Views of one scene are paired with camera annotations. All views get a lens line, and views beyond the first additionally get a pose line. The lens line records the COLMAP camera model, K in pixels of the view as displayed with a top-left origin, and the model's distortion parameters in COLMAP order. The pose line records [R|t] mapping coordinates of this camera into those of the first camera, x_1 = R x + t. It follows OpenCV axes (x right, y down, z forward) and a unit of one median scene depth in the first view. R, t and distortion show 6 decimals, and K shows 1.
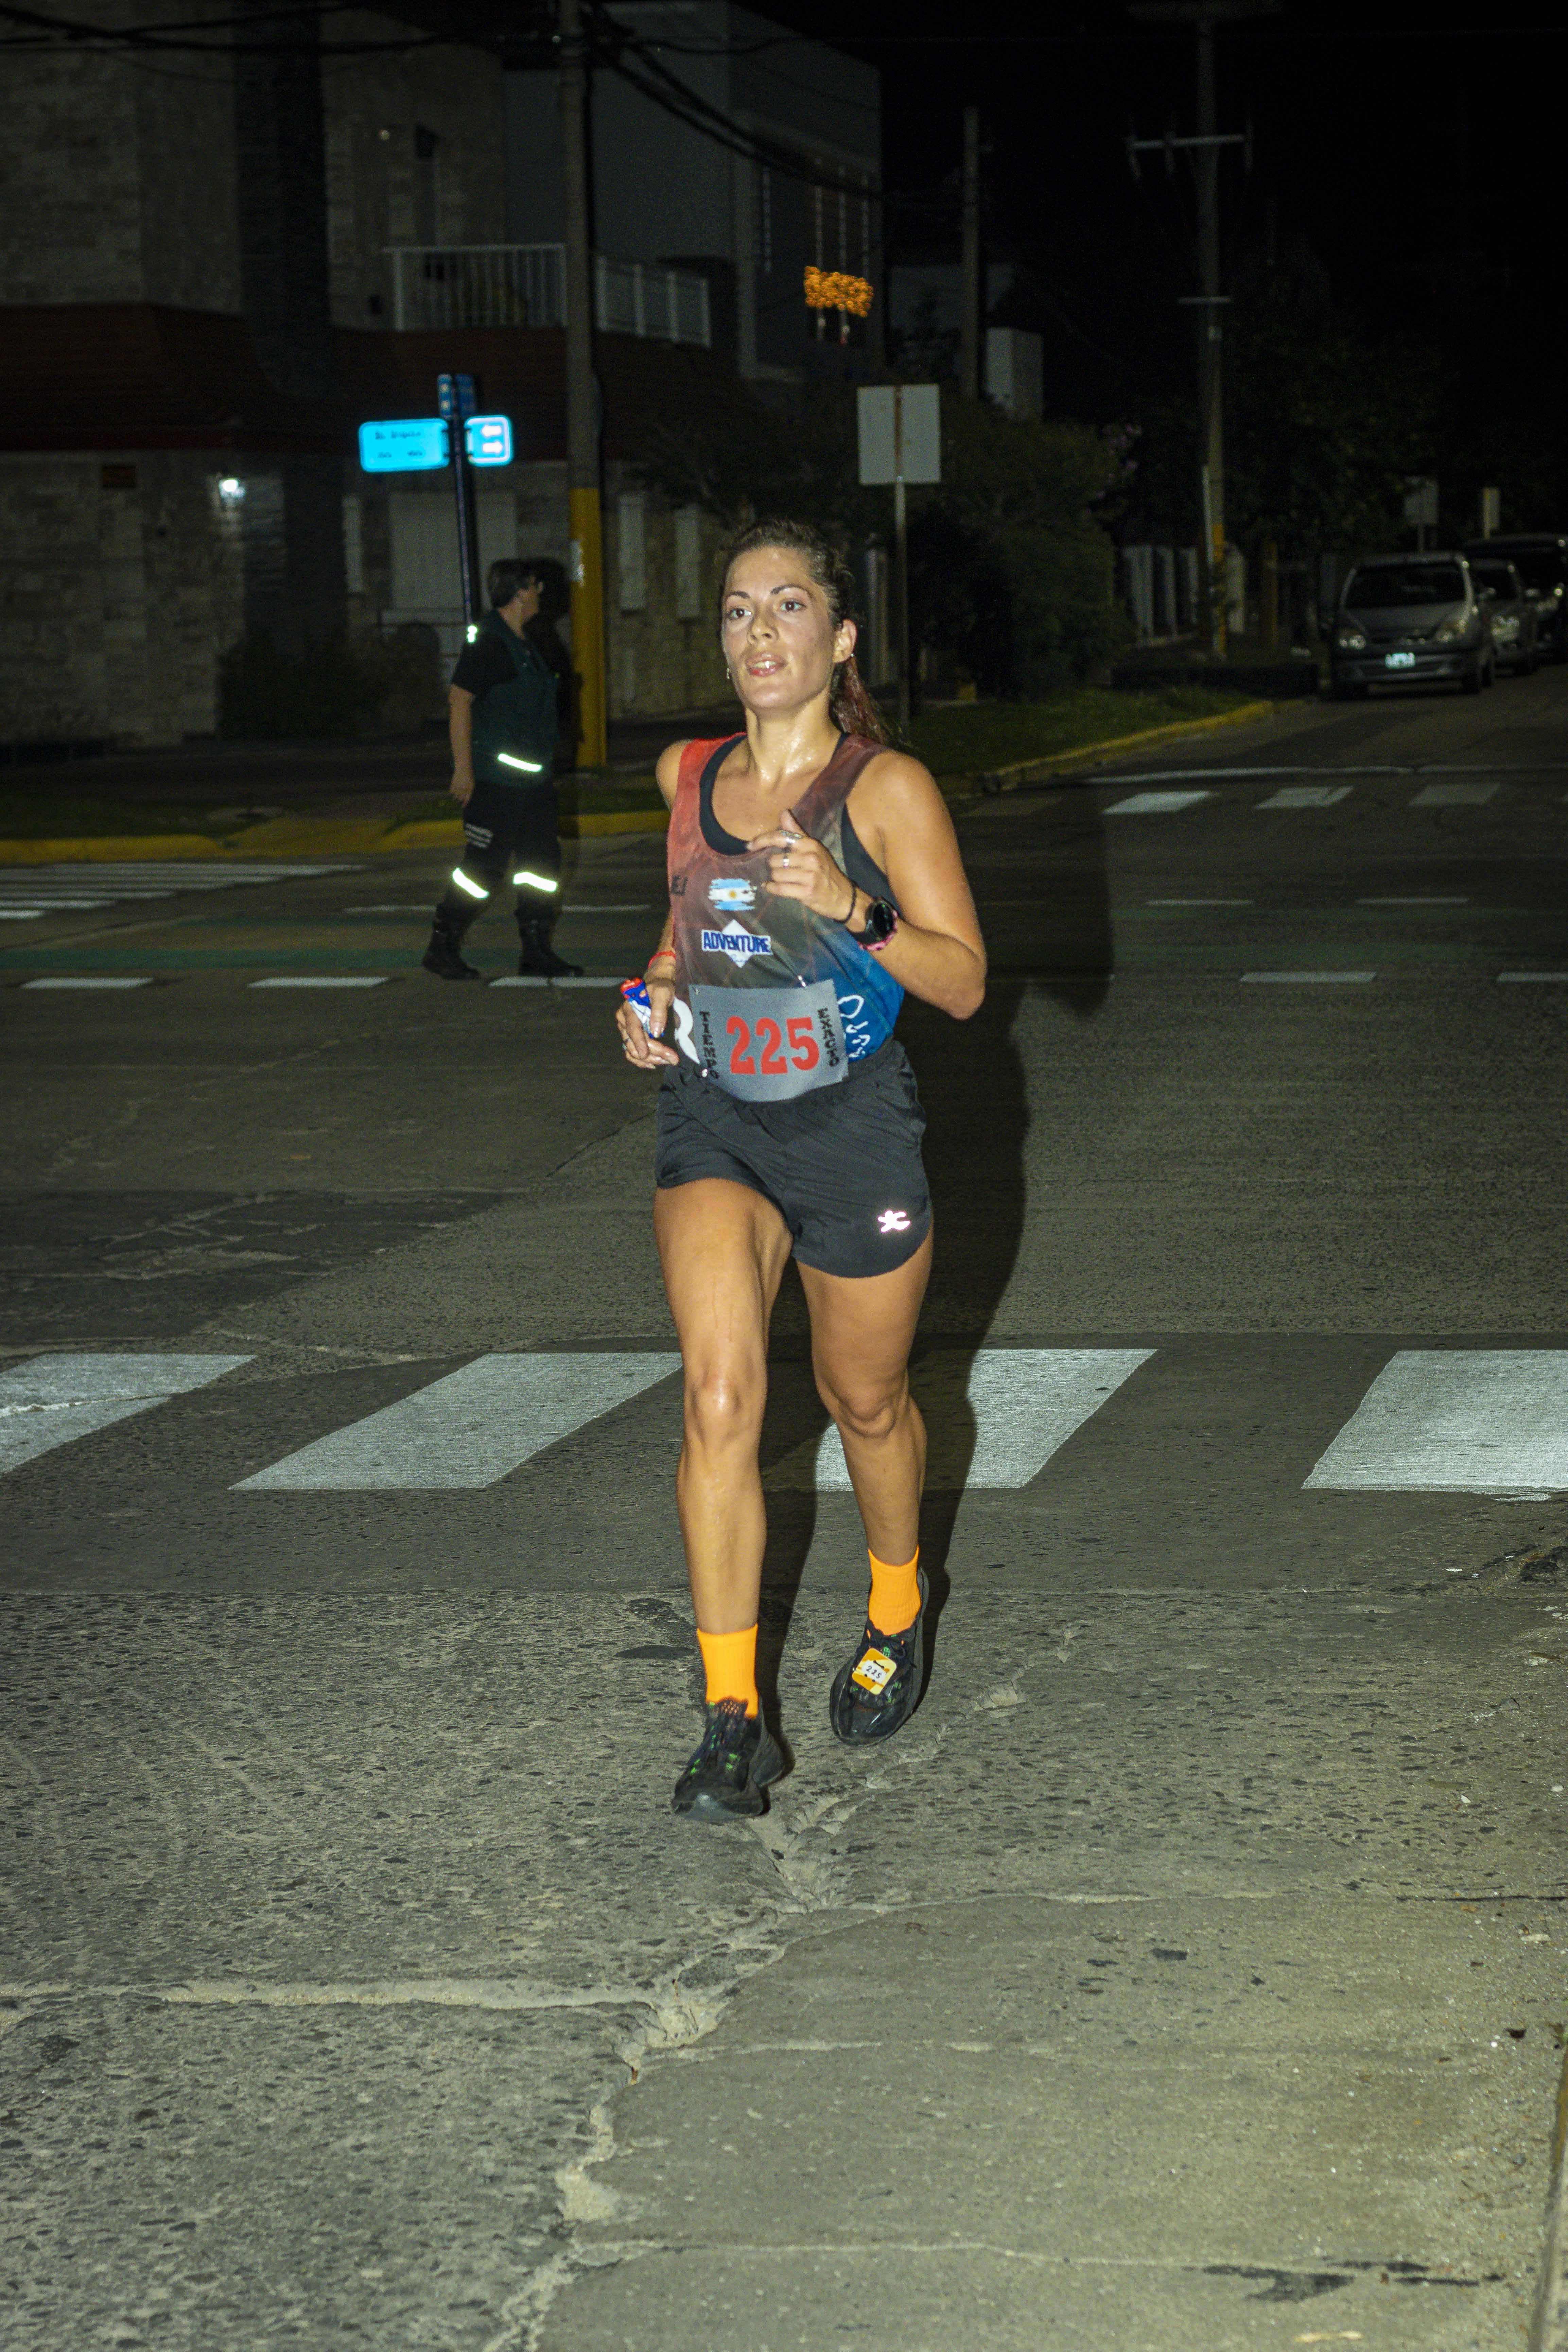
lens RADIAL K [[5465.8, 0, 780.4], [0, 5465.8, 1410.9], [0, 0, 1]] dist [0.147887, 0.155531]
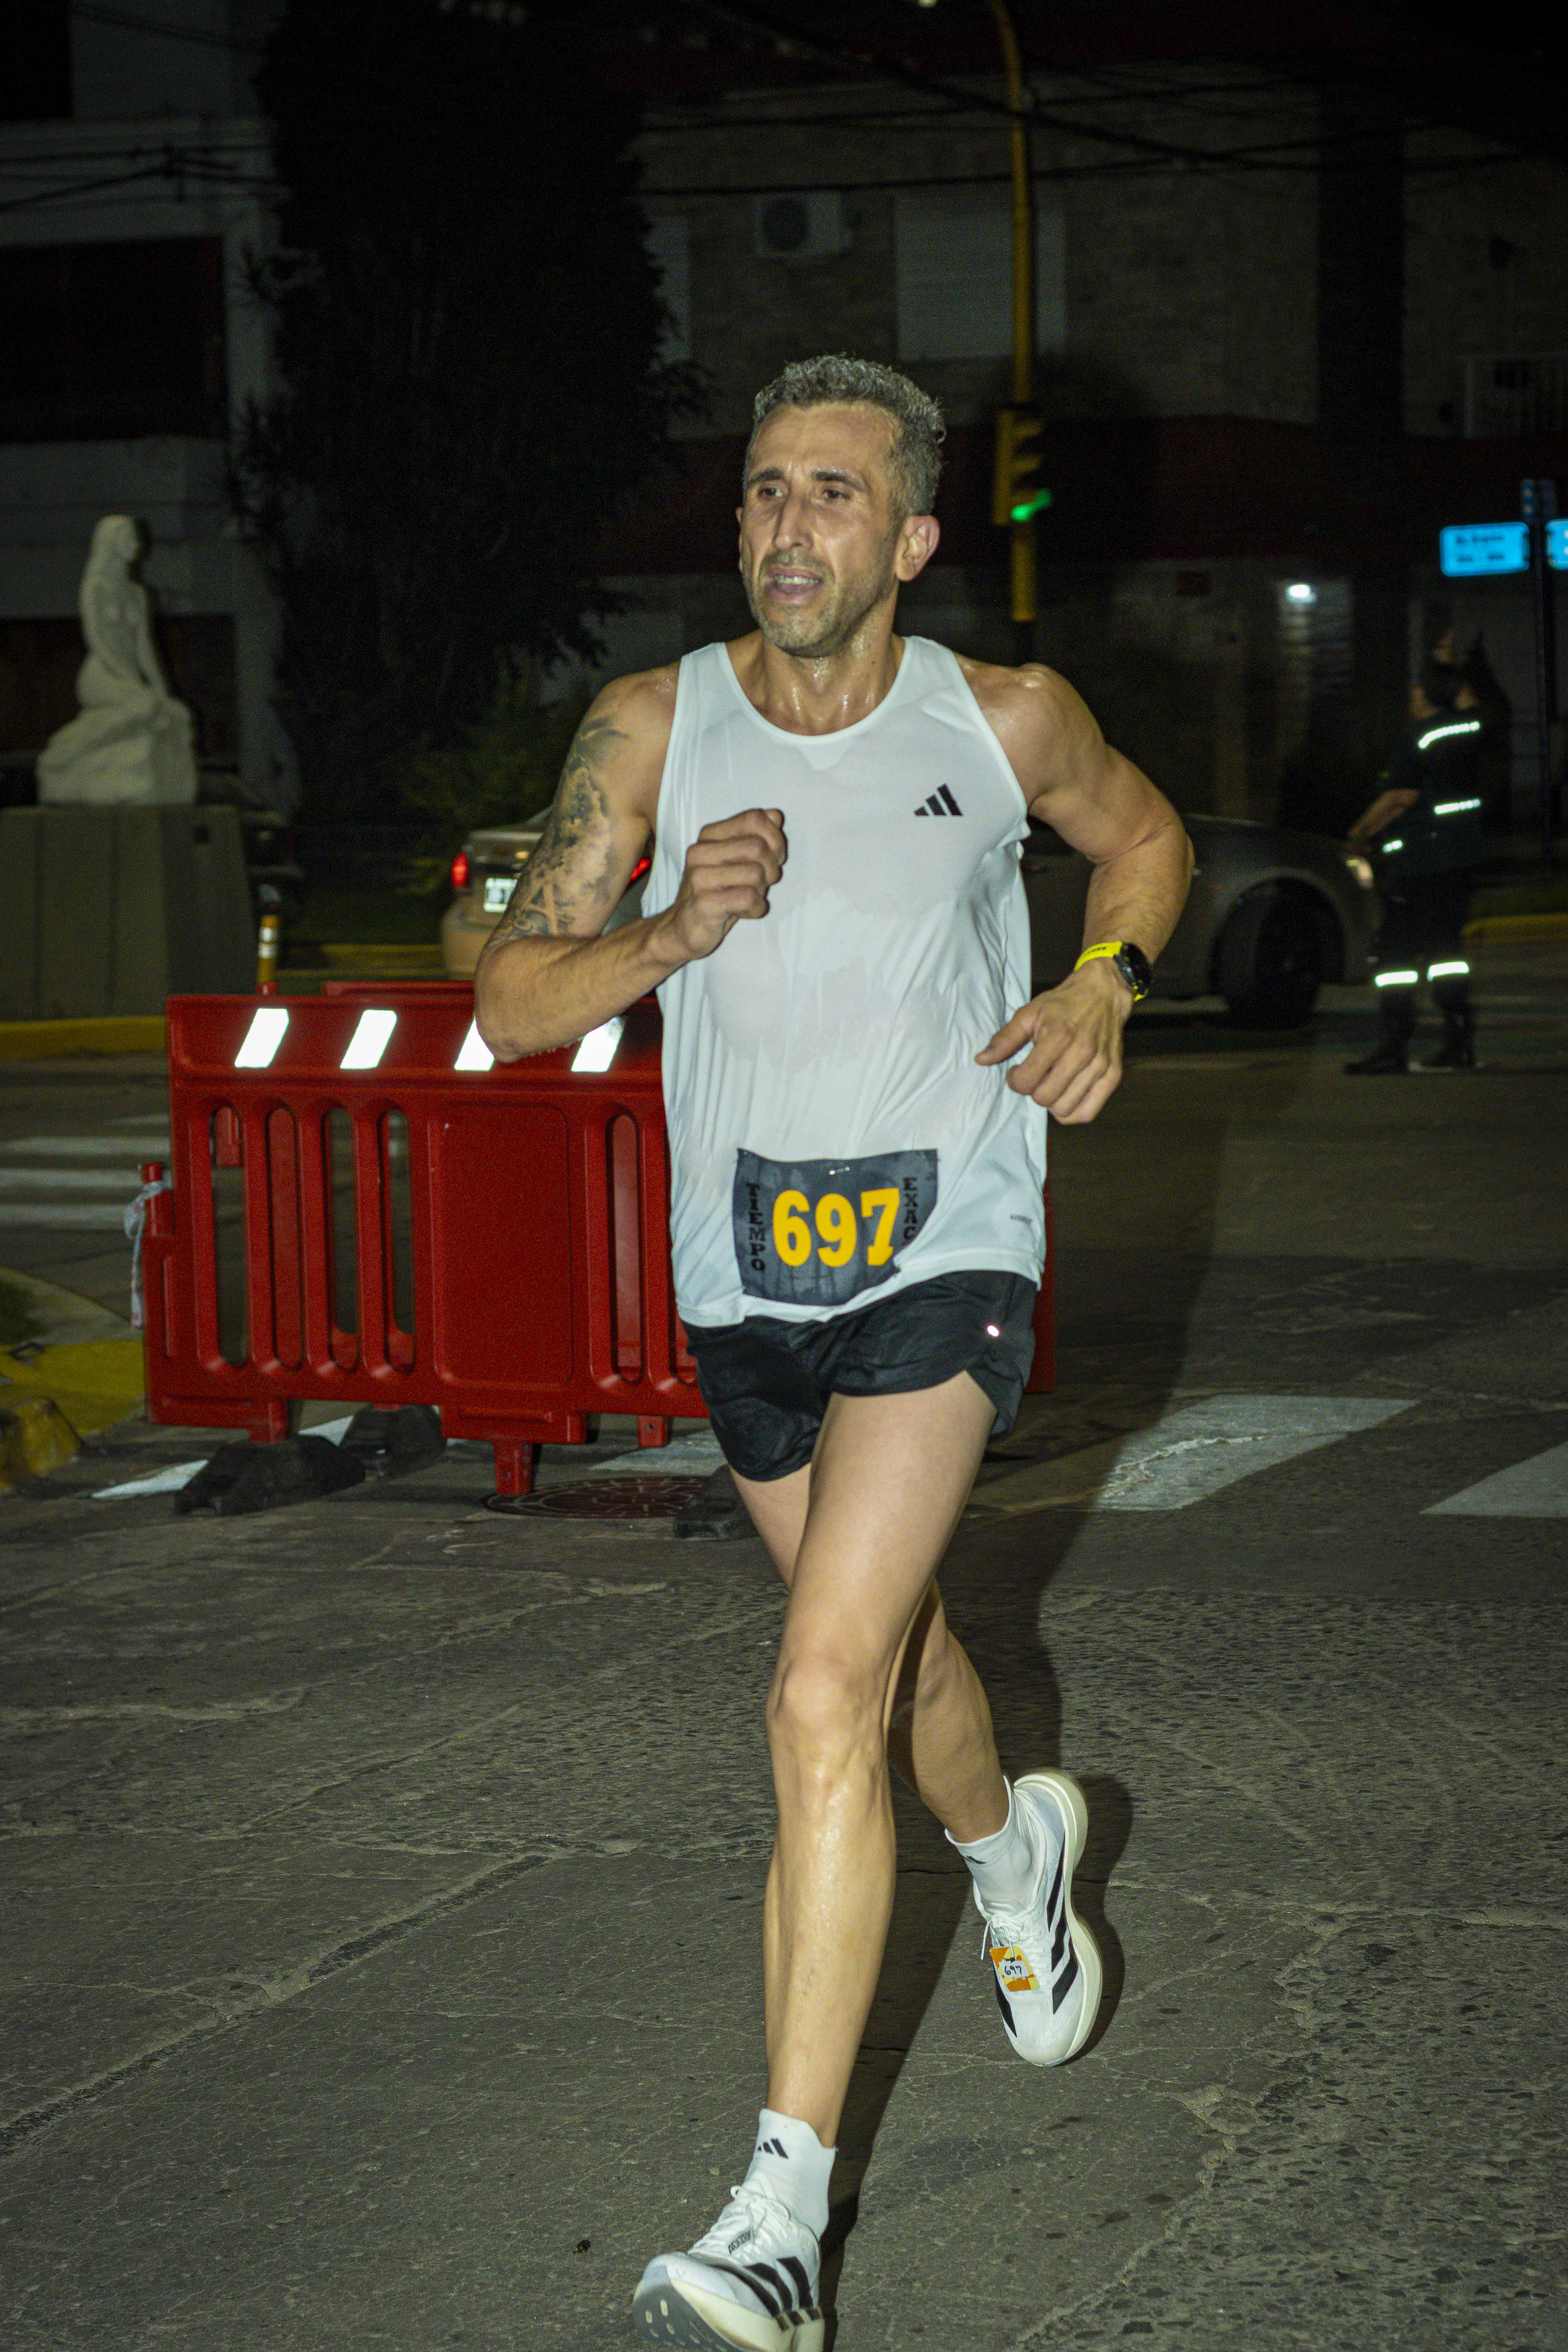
lens RADIAL K [[5468.2, 0, 779.5], [0, 5468.2, 1427.2], [0, 0, 1]] dist [0.129780, 0.087418]
pose [[0.983142, 0.025704, -0.181031, -0.042663], [-0.028614, 0.999500, -0.013480, 0.021865], [0.180593, 0.018433, 0.983385, -0.113825]]
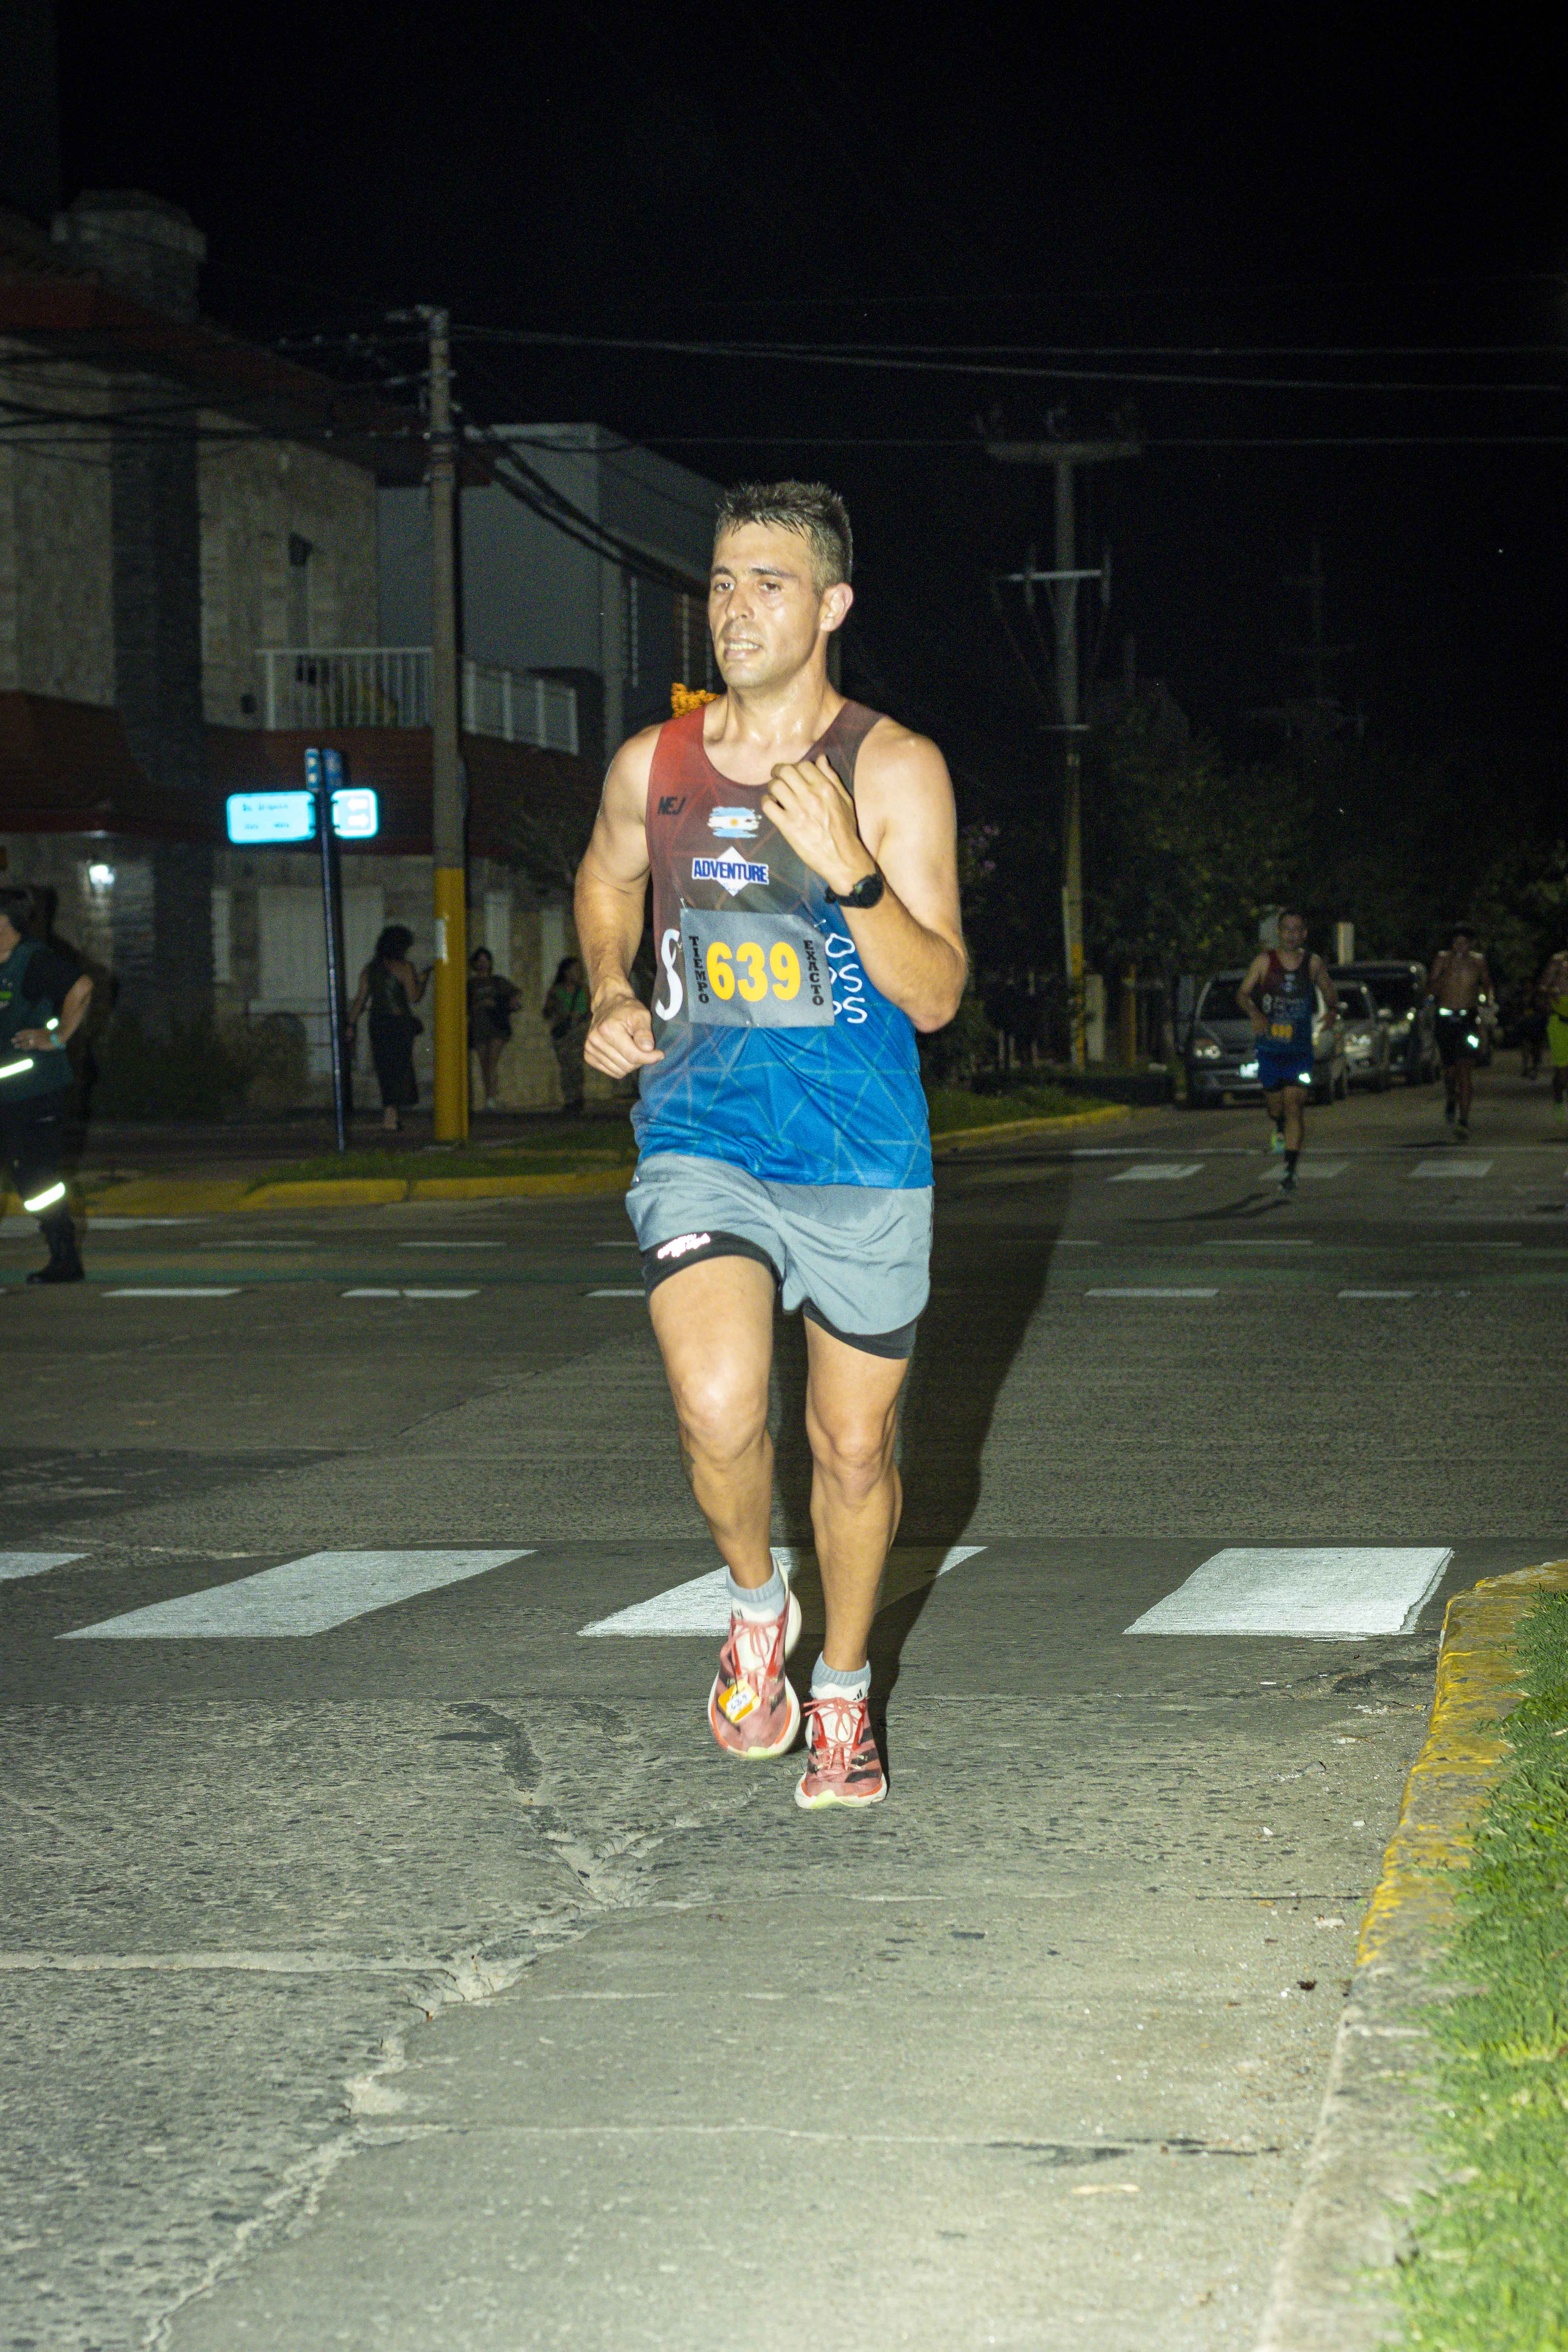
lens RADIAL K [[5457.2, 0, 780.1], [0, 5457.2, 1419.1], [0, 0, 1]] dist [0.152615, 0.063265]
pose [[0.999663, 0.009129, 0.024320, 0.009979], [-0.007175, 0.996831, -0.079221, 0.074204], [-0.024966, 0.079020, 0.996560, -0.005575]]
